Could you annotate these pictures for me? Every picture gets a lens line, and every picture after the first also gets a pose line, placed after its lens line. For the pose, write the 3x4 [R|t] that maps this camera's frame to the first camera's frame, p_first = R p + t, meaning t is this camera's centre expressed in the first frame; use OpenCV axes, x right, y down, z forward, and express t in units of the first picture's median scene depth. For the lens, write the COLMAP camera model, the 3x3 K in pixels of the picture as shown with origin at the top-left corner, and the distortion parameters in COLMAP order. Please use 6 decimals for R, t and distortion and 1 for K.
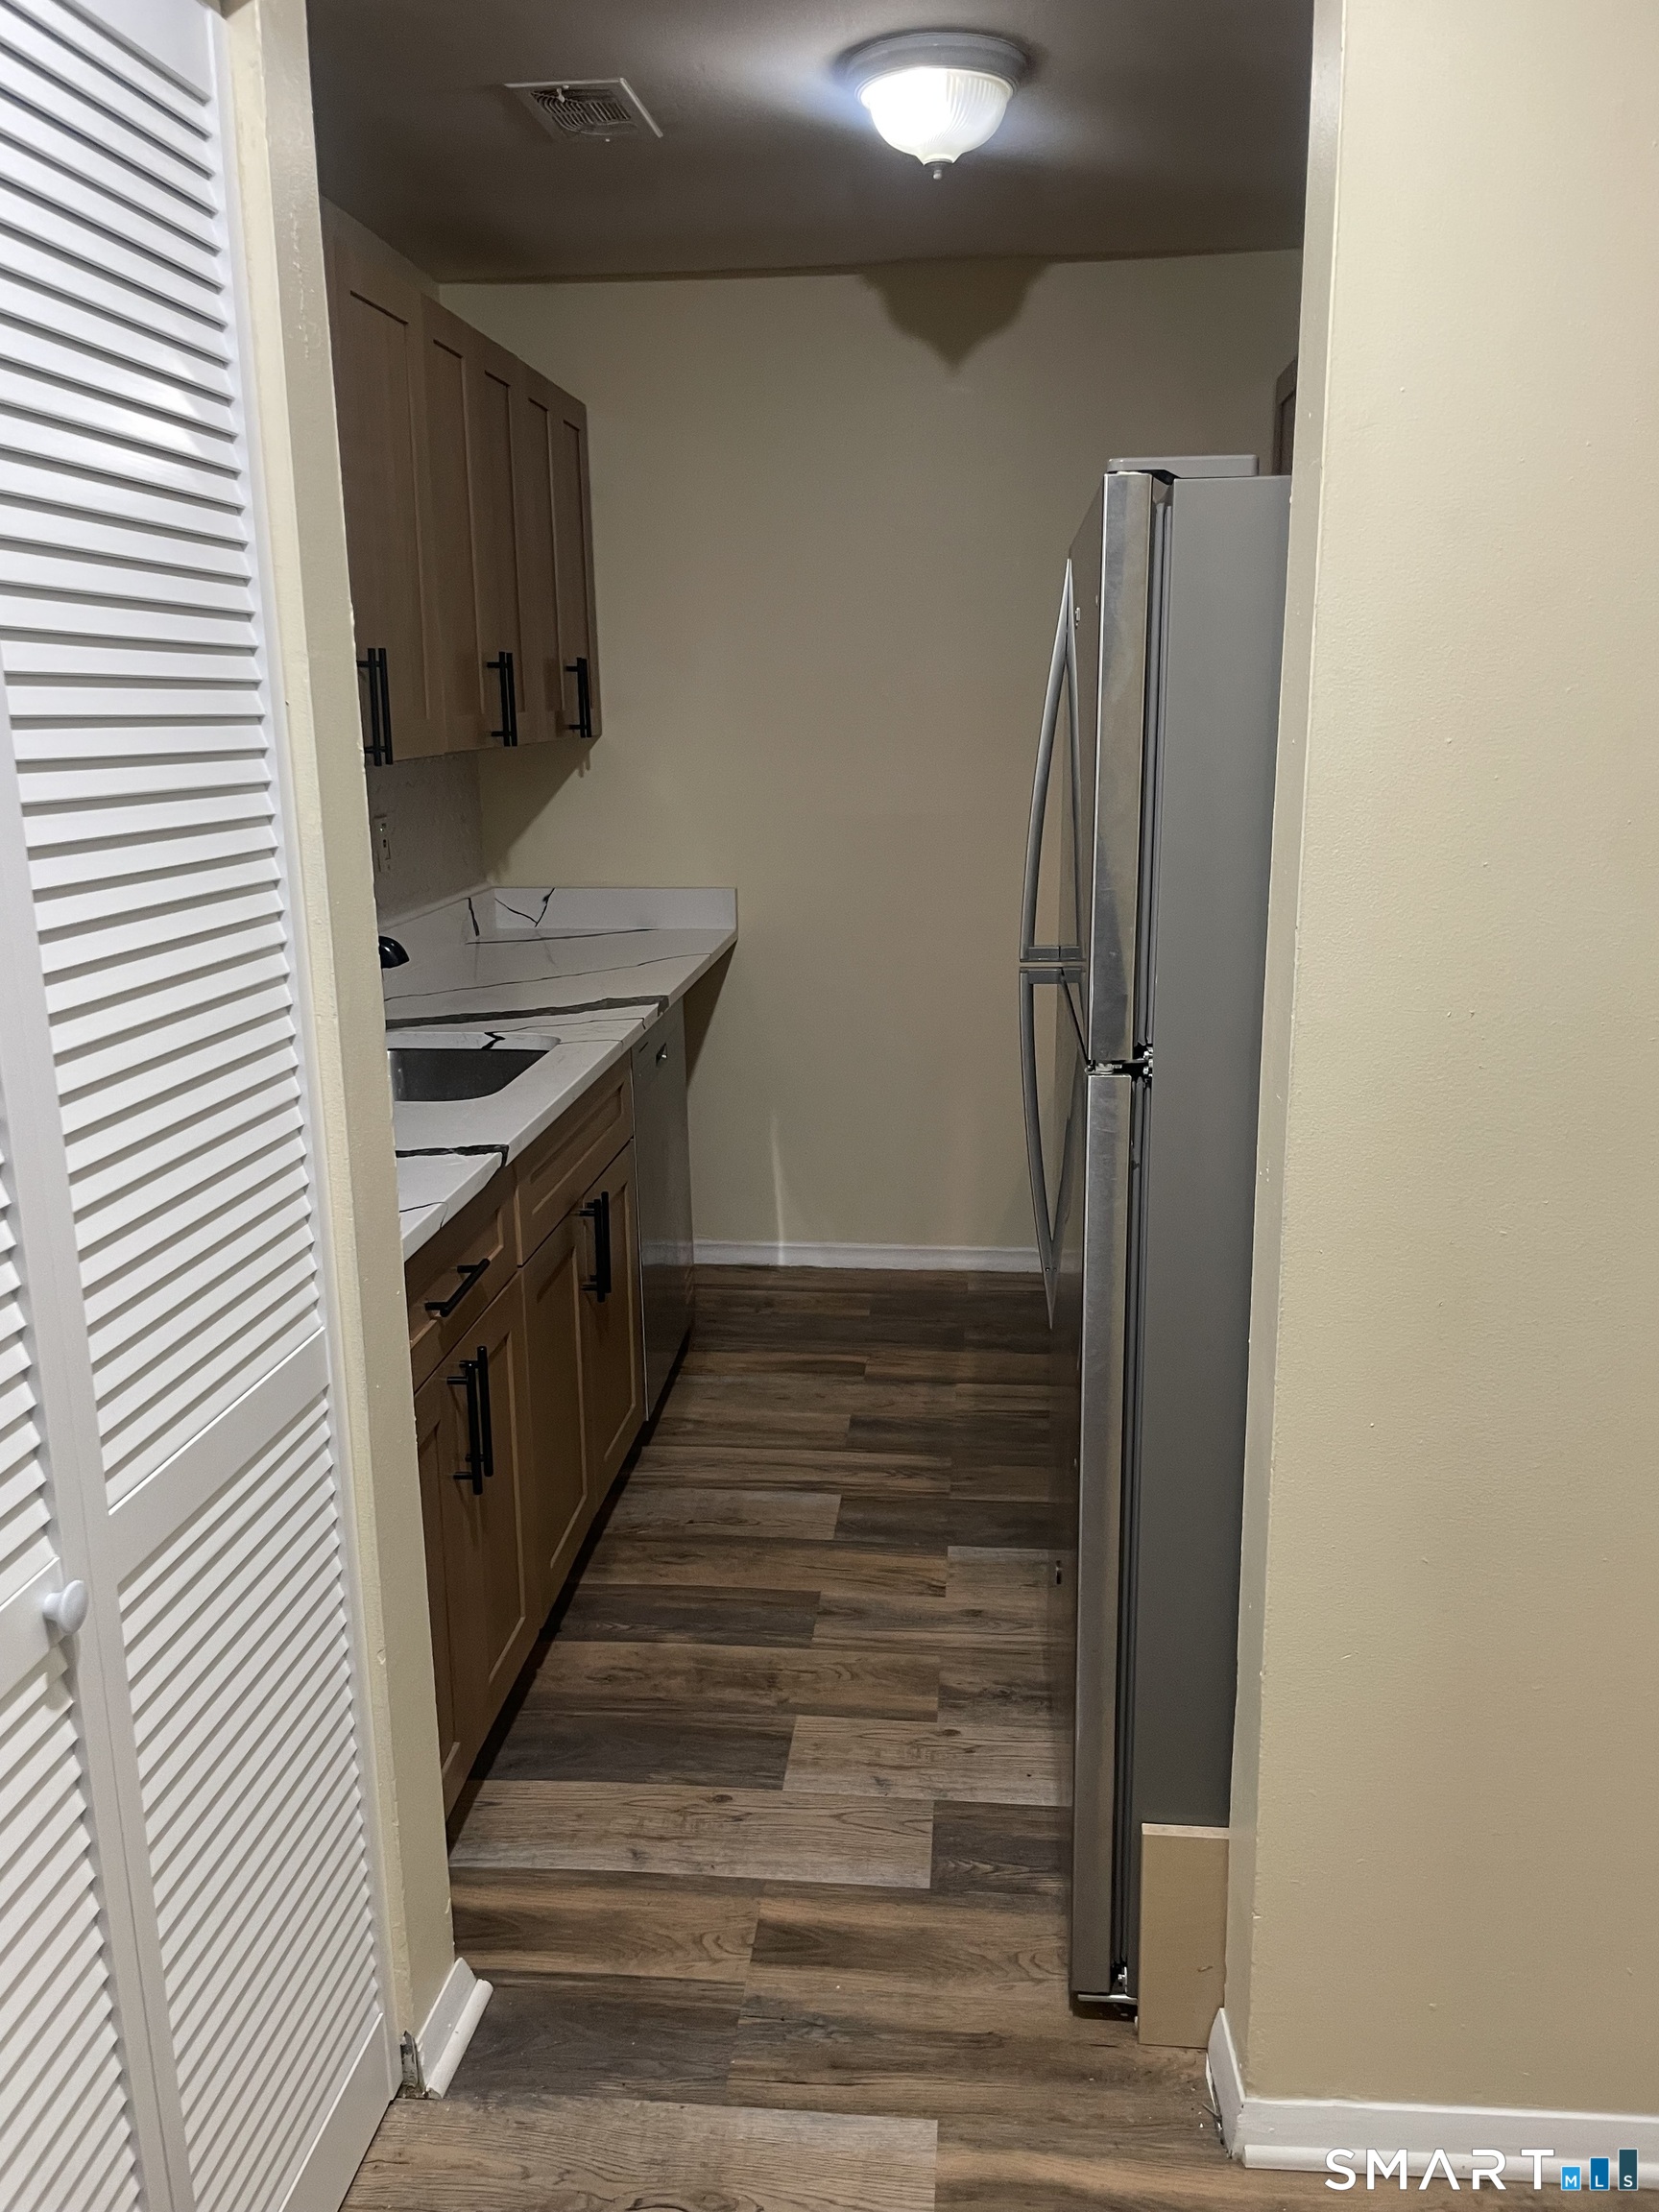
lens RADIAL K [[1664.2, 0, 830.3], [0, 1664.2, 1119.1], [0, 0, 1]] dist [0.092721, -0.133000]
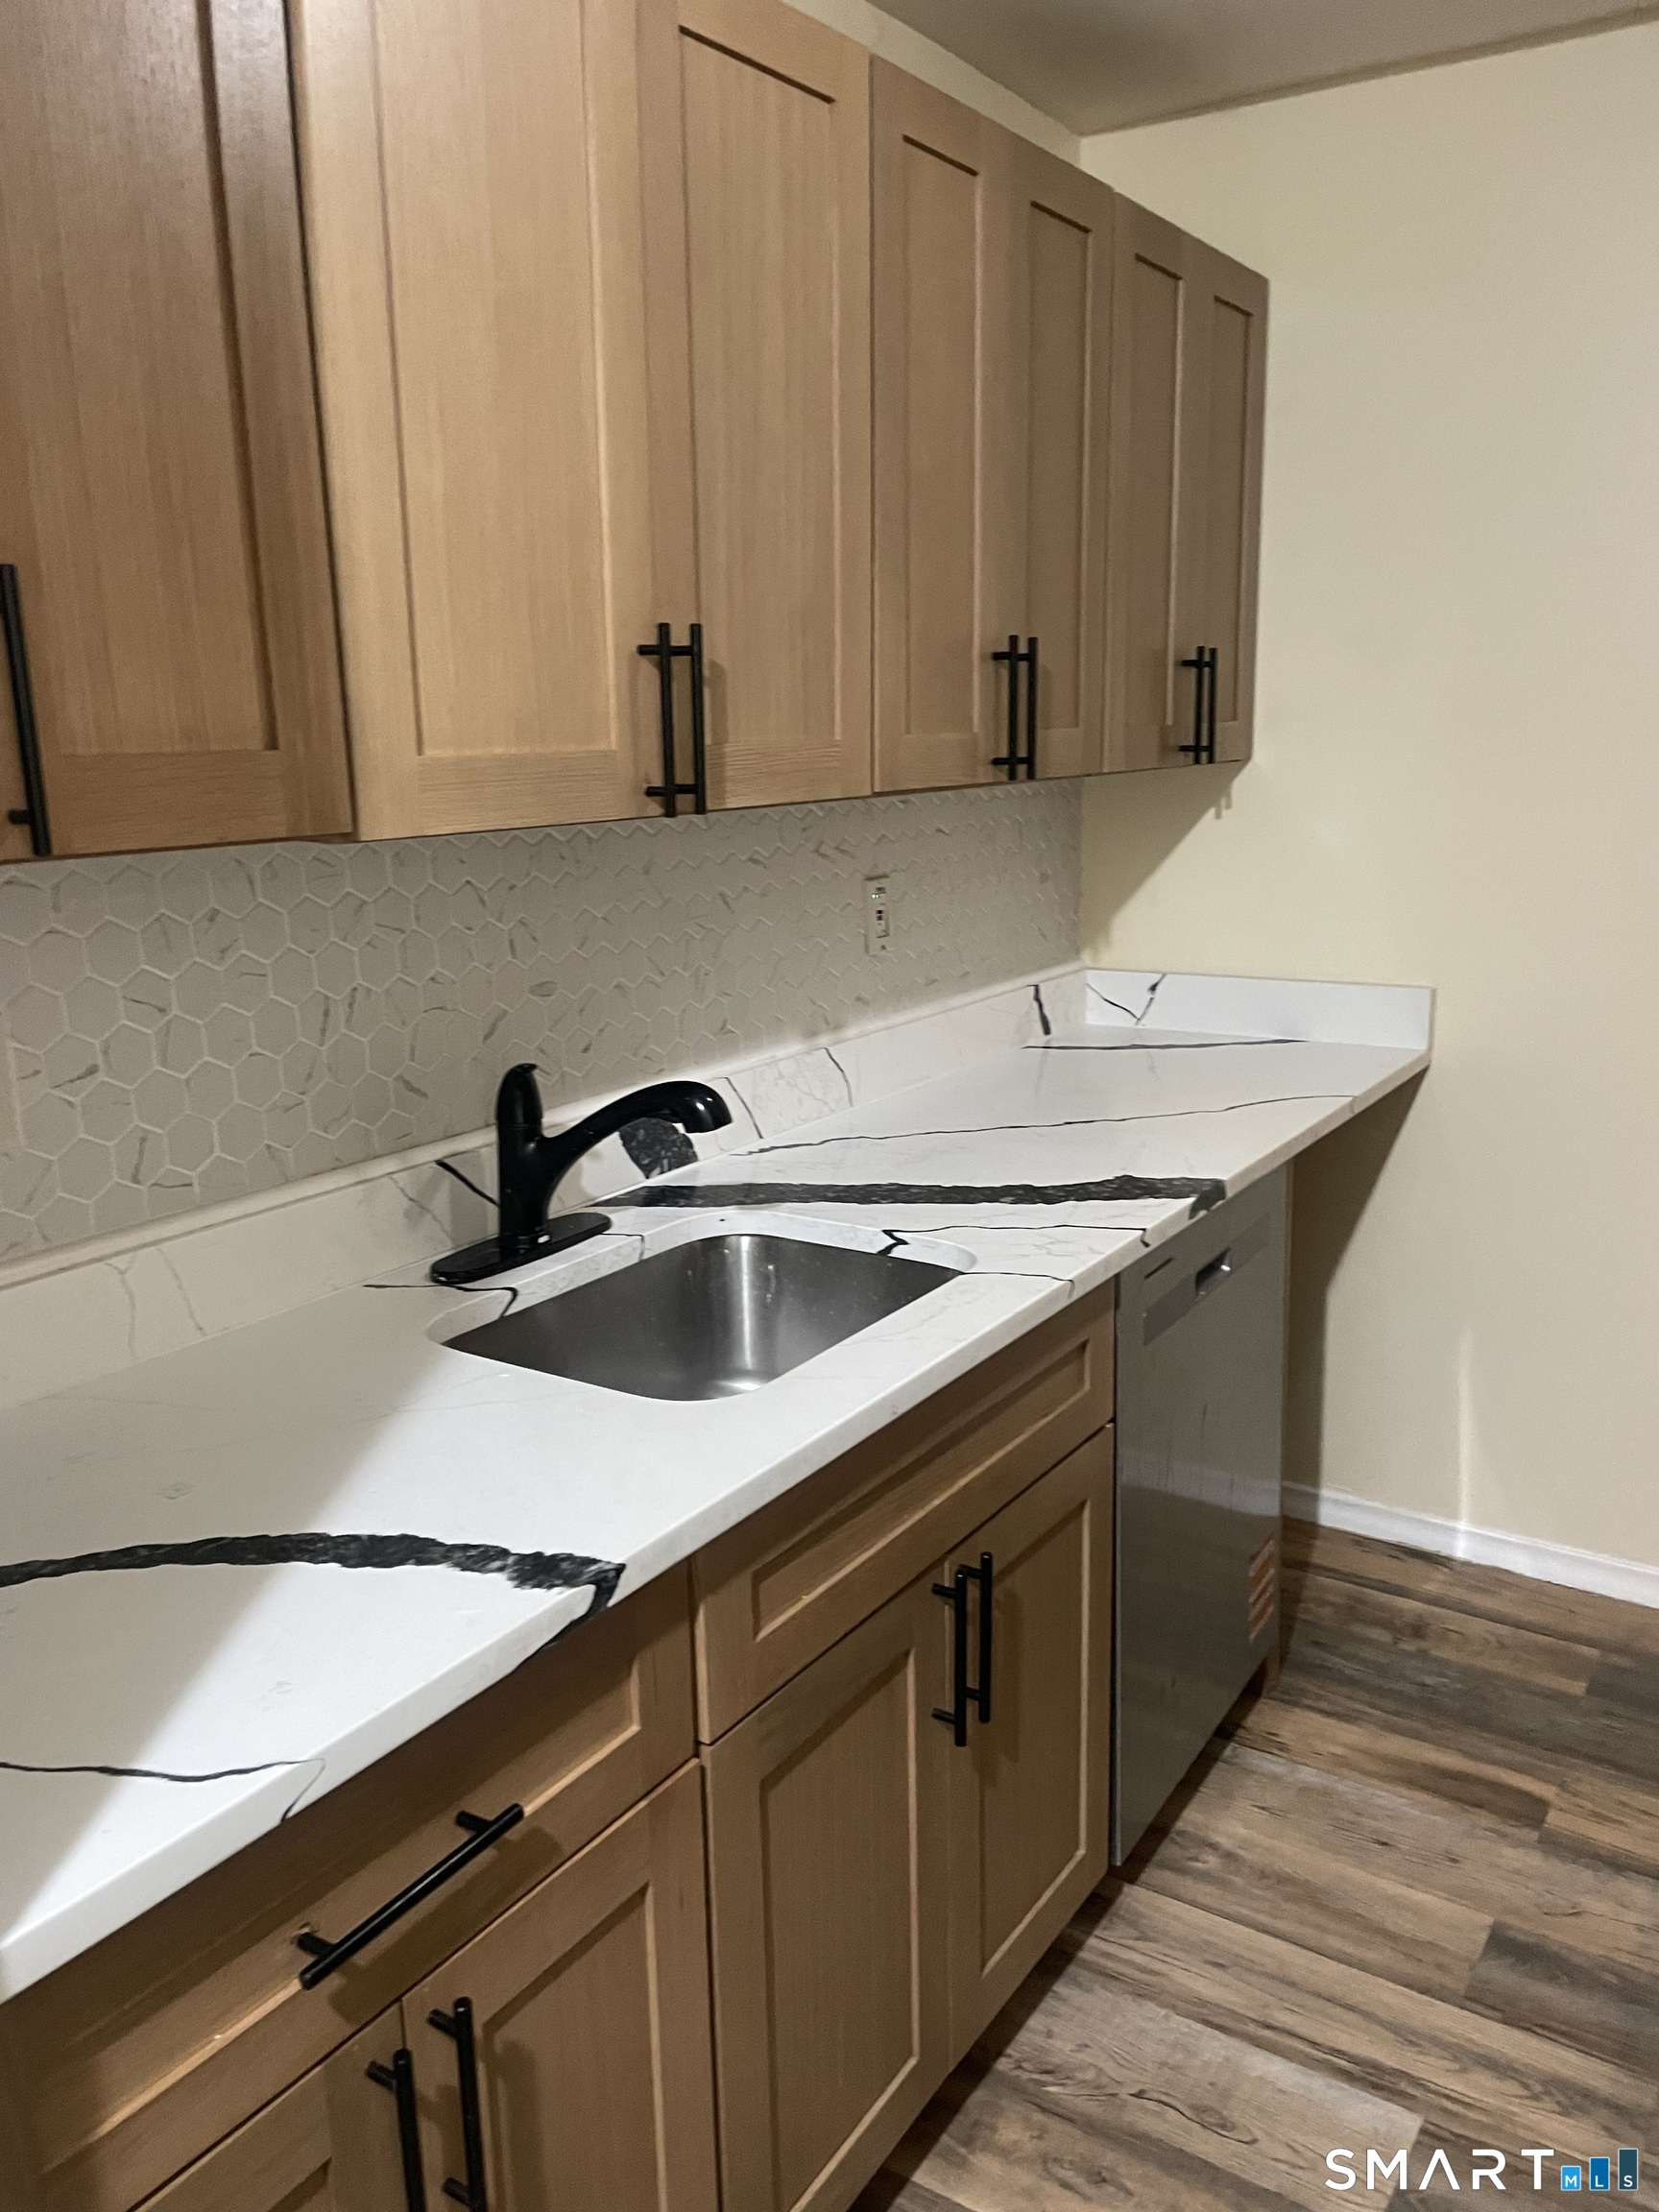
lens RADIAL K [[1664.2, 0, 830.3], [0, 1664.2, 1119.1], [0, 0, 1]] dist [0.092721, -0.133000]
pose [[0.880439, 0.096480, -0.464239, 0.052516], [-0.102973, 0.994619, 0.011415, -0.079021], [0.462842, 0.037754, 0.885636, 0.343186]]
